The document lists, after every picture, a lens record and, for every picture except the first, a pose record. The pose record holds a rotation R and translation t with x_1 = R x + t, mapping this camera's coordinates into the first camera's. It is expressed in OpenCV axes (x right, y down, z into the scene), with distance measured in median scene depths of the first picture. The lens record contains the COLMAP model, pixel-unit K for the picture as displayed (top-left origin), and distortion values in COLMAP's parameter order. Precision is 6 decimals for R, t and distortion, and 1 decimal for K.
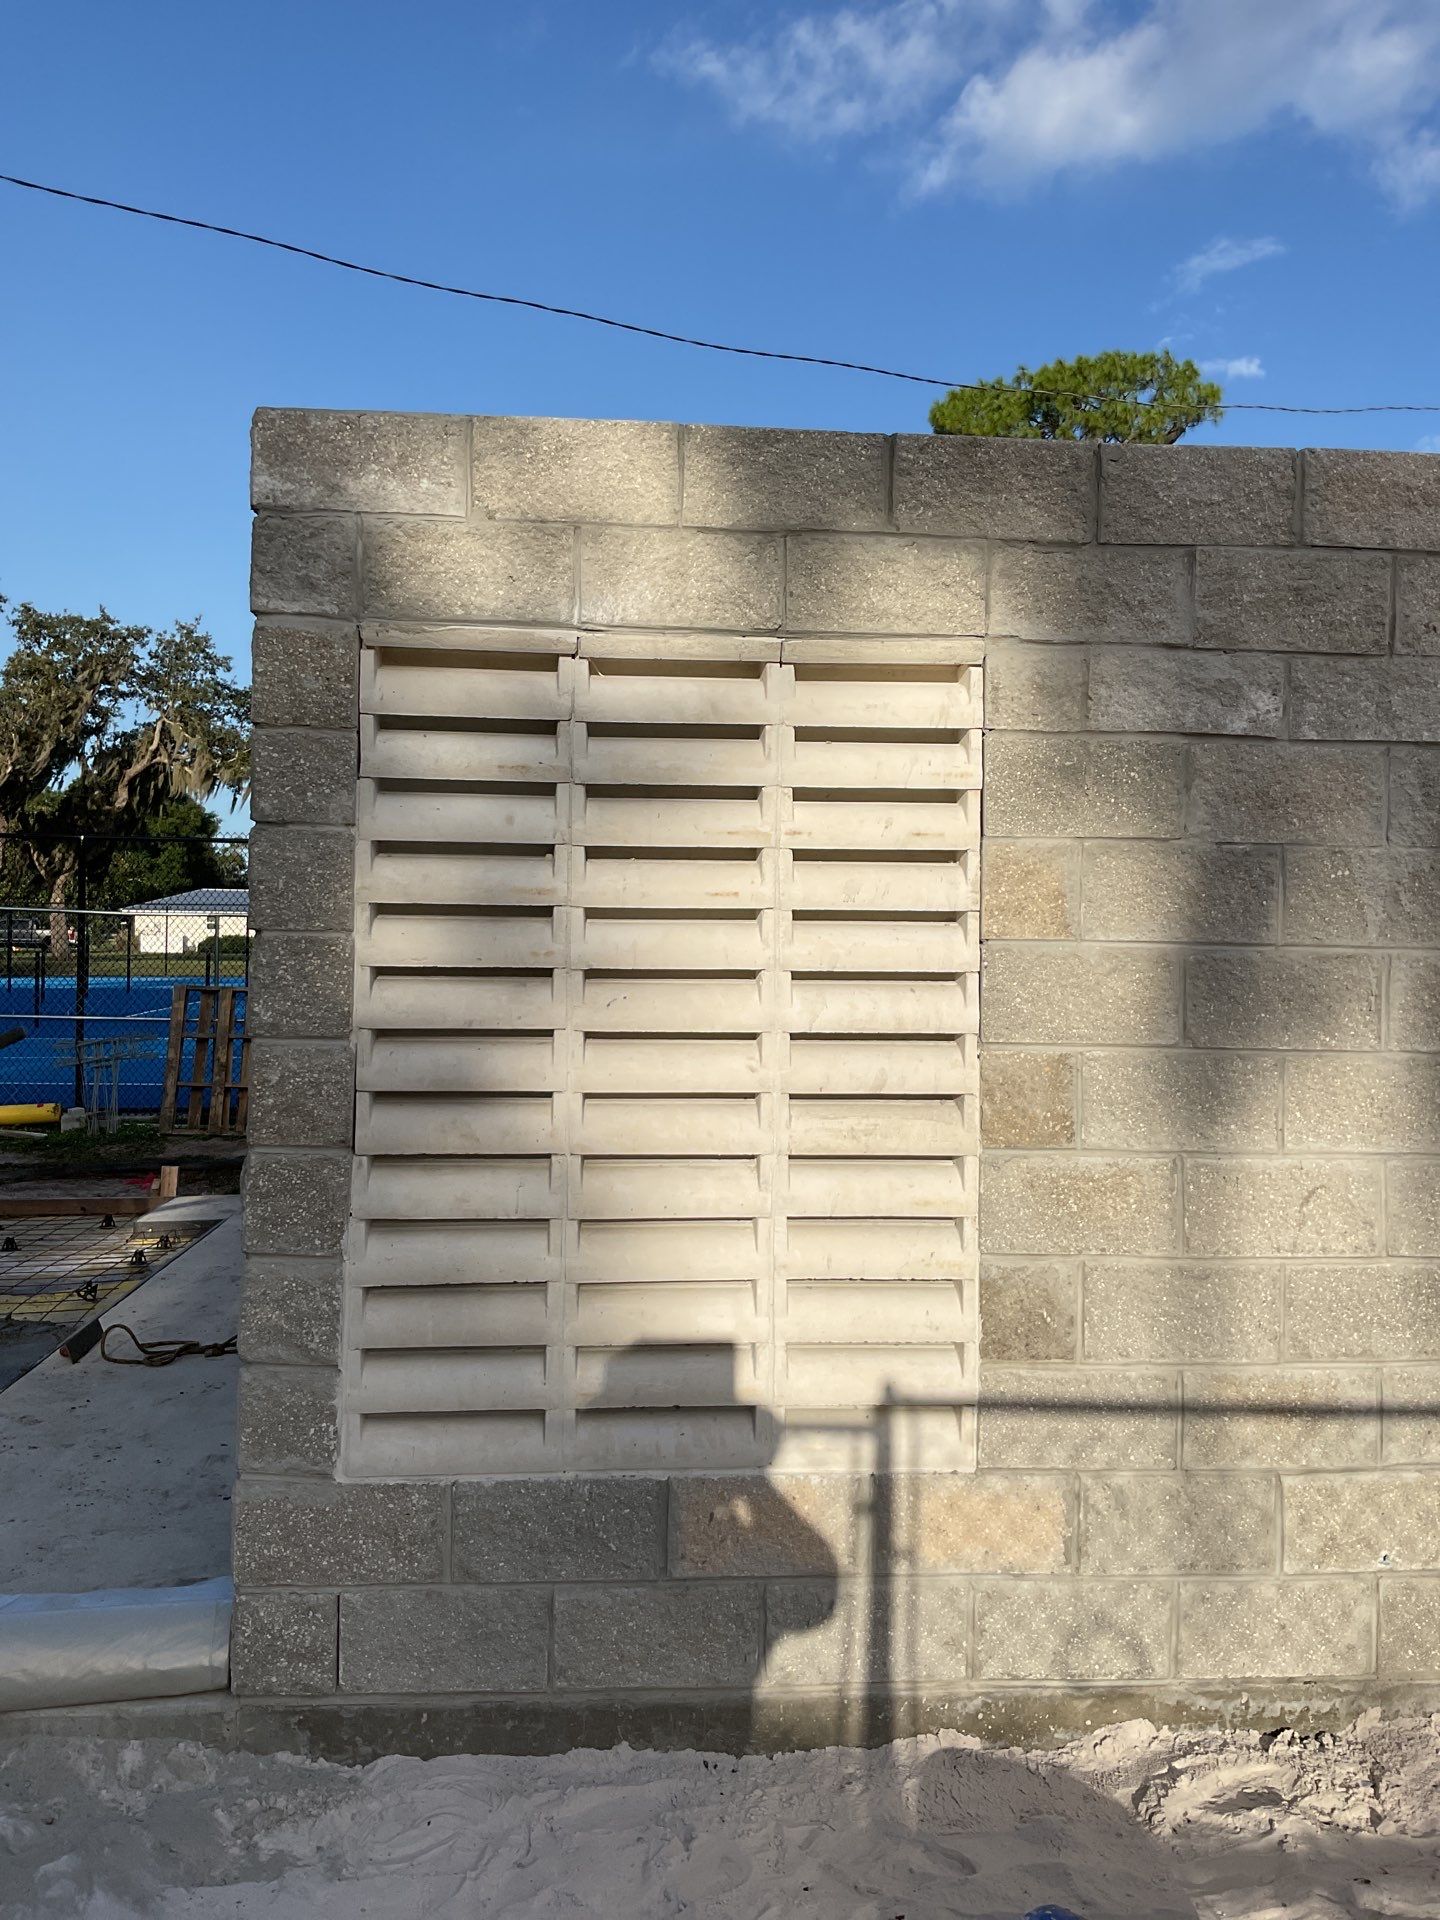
lens RADIAL K [[1539.6, 0, 731.2], [0, 1539.6, 958.7], [0, 0, 1]] dist [0.075601, -0.109022]
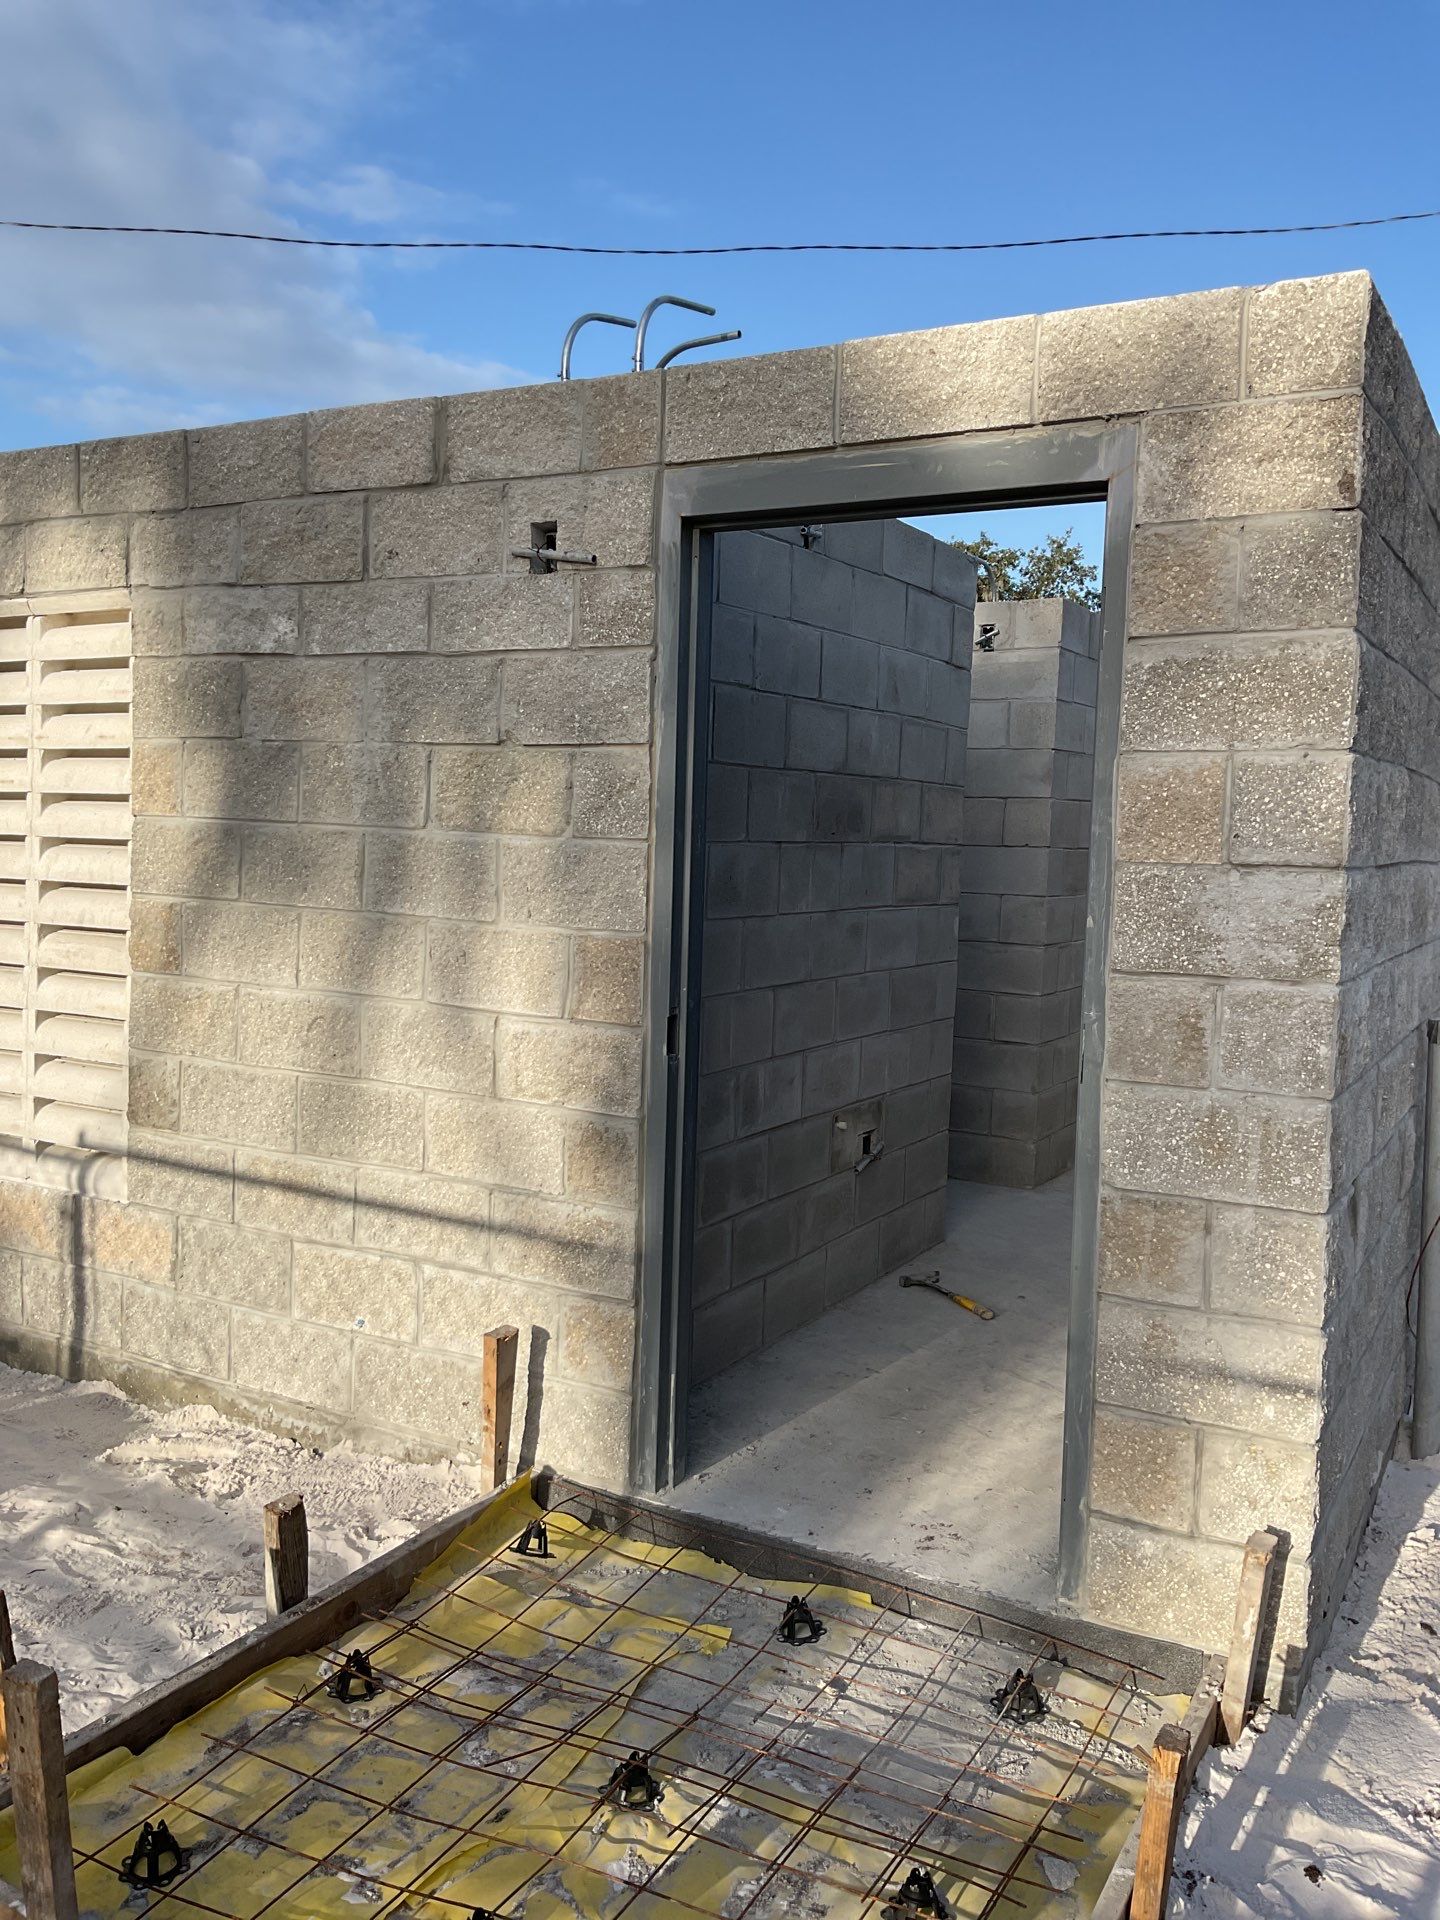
lens RADIAL K [[1539.6, 0, 708.5], [0, 1539.6, 946.4], [0, 0, 1]] dist [0.075601, -0.109022]
pose [[0.833933, 0.053877, -0.549229, 1.344441], [-0.025551, 0.997925, 0.059097, 0.009118], [0.551274, -0.035250, 0.833579, 0.146745]]
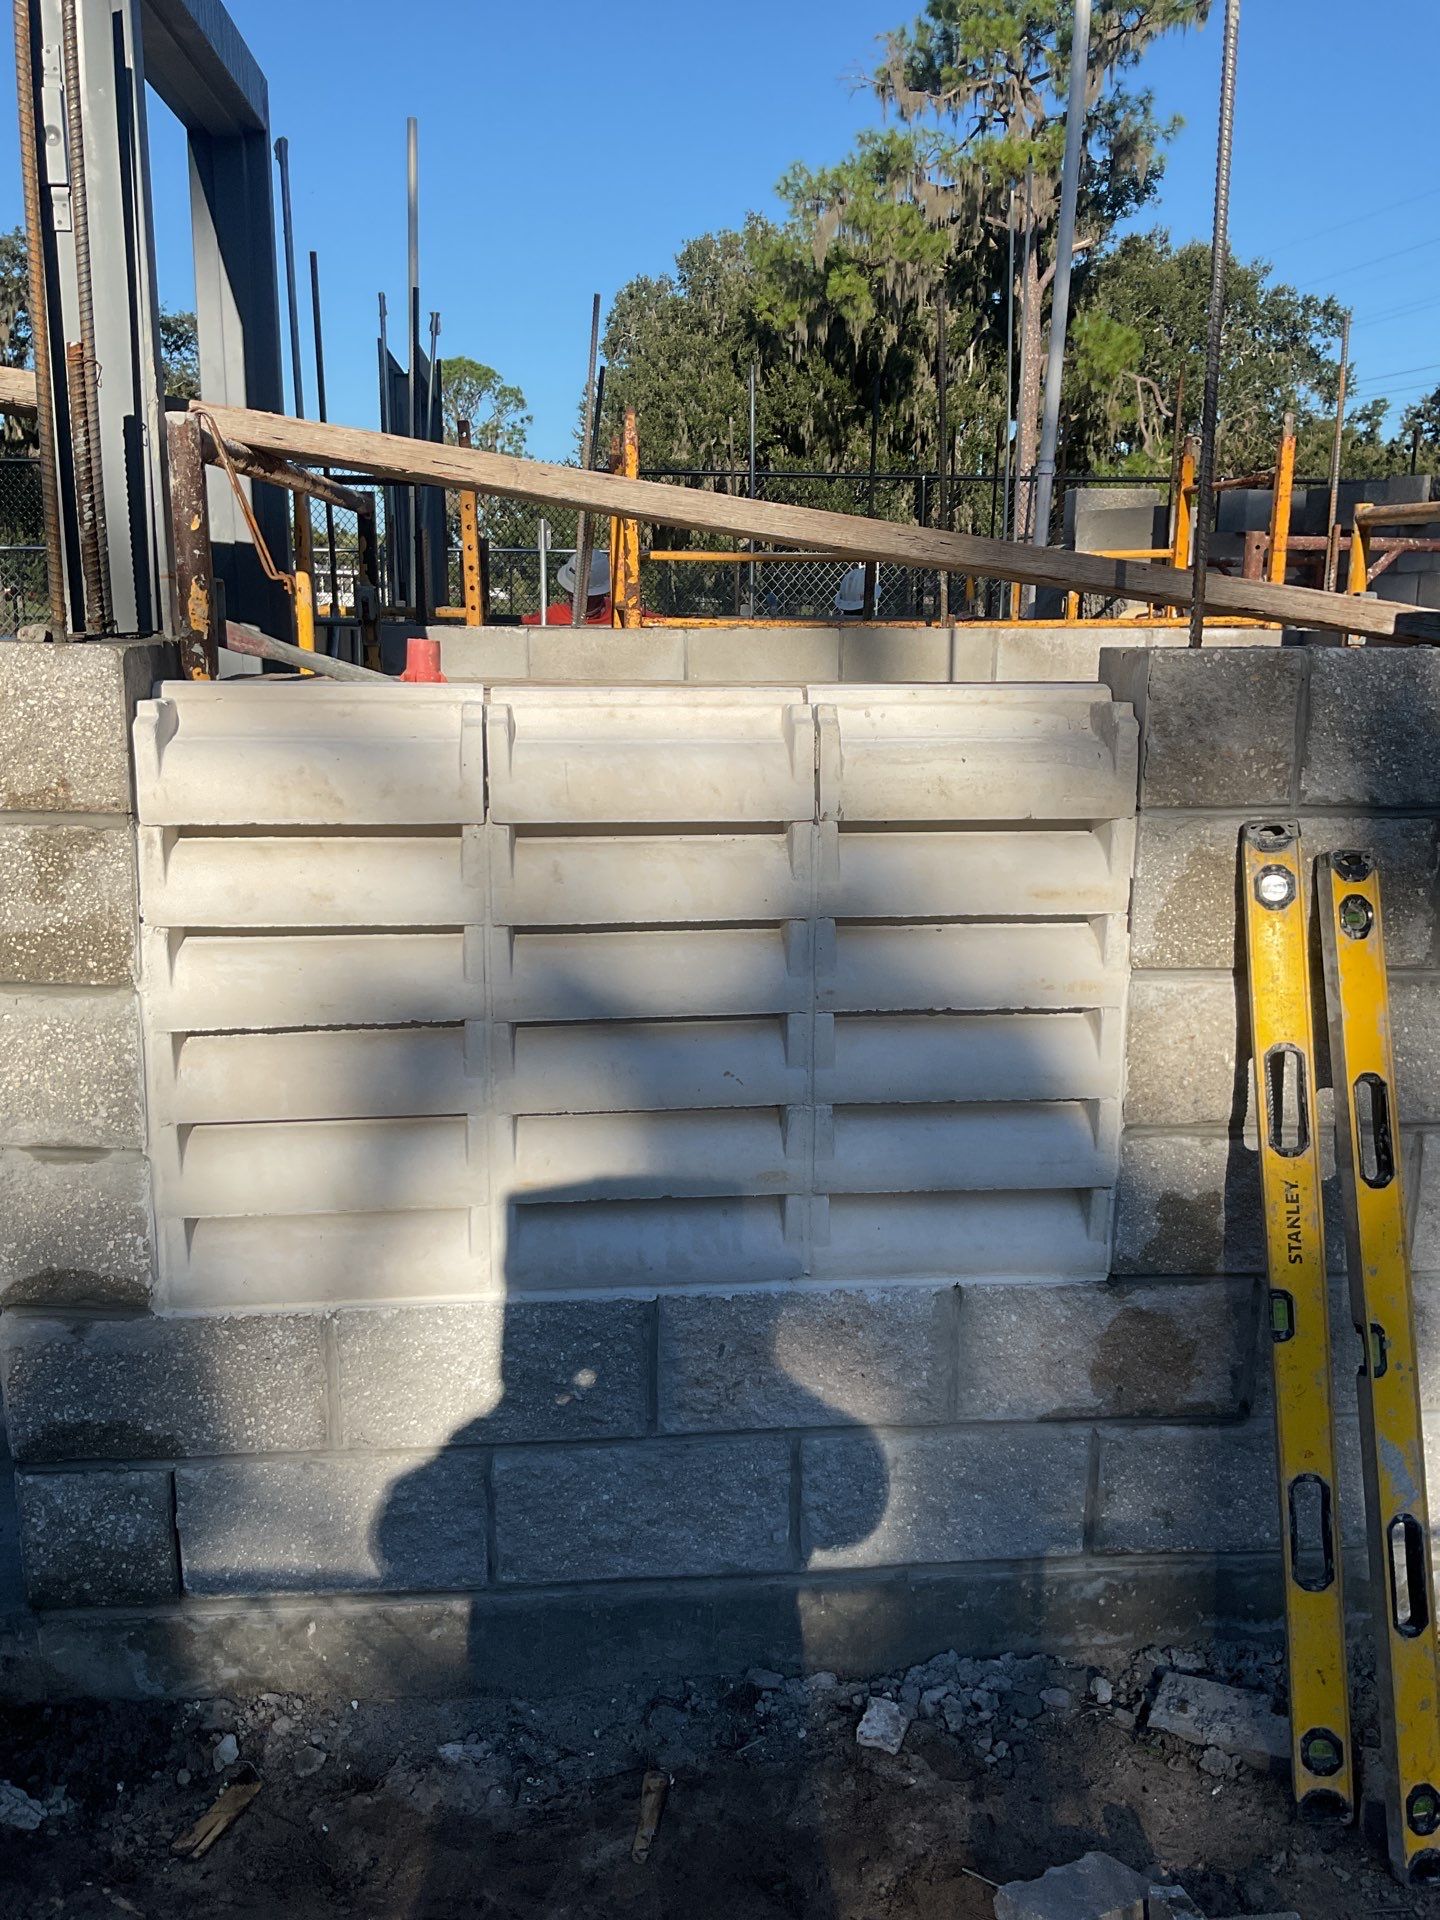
lens RADIAL K [[1539.6, 0, 703.4], [0, 1539.6, 946.1], [0, 0, 1]] dist [0.075601, -0.109022]
pose [[0.999829, -0.010942, 0.014907, -0.028736], [0.007566, 0.977632, 0.210188, 0.044577], [-0.016873, -0.210039, 0.977547, 0.375466]]
